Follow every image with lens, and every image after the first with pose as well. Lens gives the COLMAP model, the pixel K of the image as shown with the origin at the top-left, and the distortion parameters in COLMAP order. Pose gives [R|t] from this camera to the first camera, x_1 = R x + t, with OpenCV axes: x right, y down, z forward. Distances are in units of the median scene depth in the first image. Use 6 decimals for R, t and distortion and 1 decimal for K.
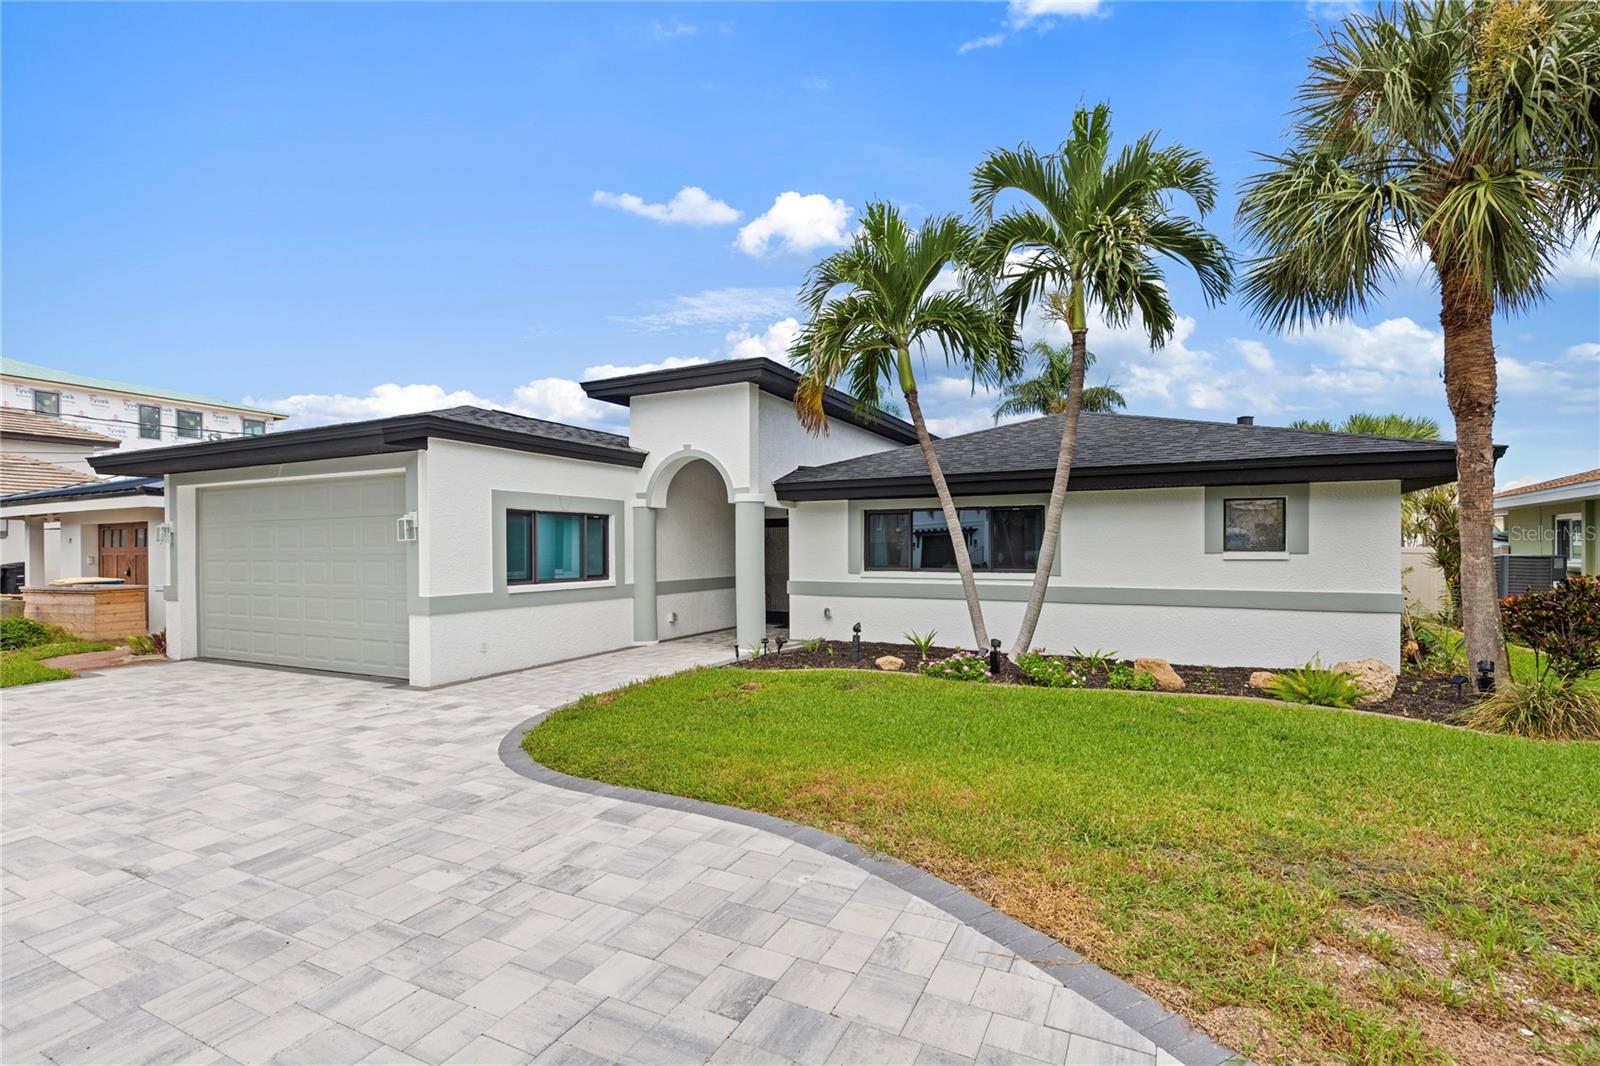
lens RADIAL K [[739.4, 0, 788.8], [0, 739.4, 537.3], [0, 0, 1]] dist [0.007958, -0.000440]
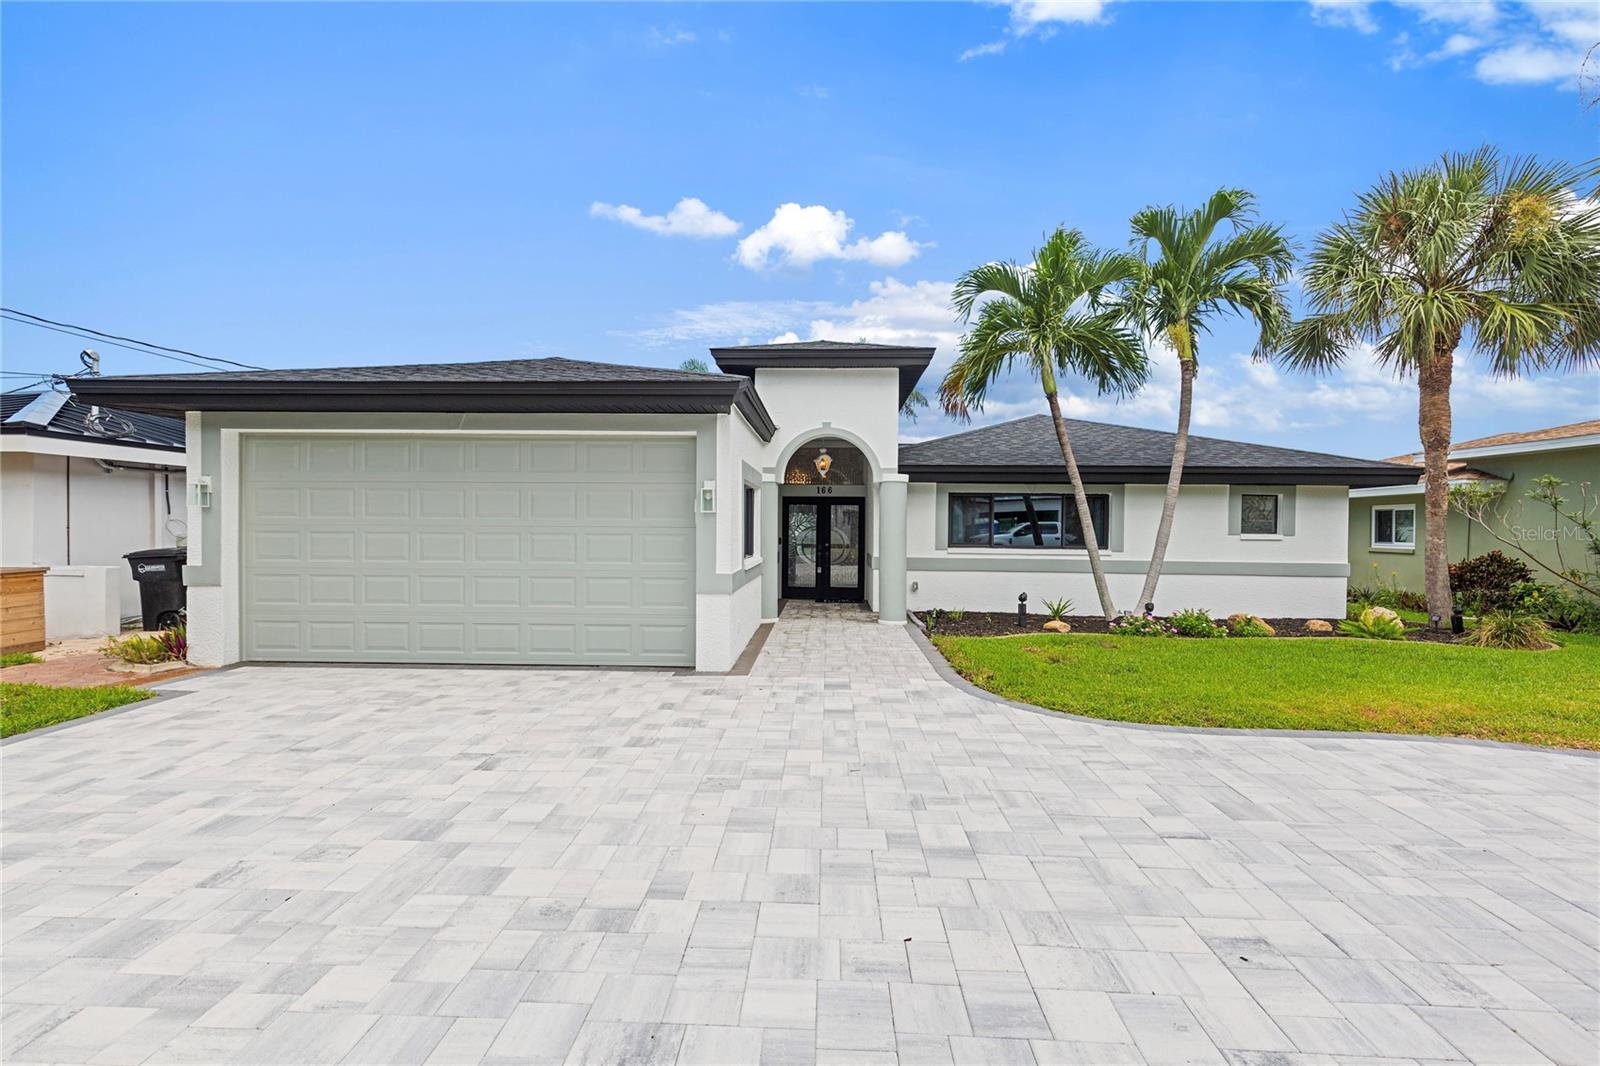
lens RADIAL K [[739.4, 0, 785.9], [0, 739.4, 519.1], [0, 0, 1]] dist [0.007958, -0.000440]
pose [[0.910711, 0.019204, 0.412598, -0.762647], [-0.020832, 0.999783, -0.000551, 0.011070], [-0.412519, -0.008093, 0.910913, 0.128112]]
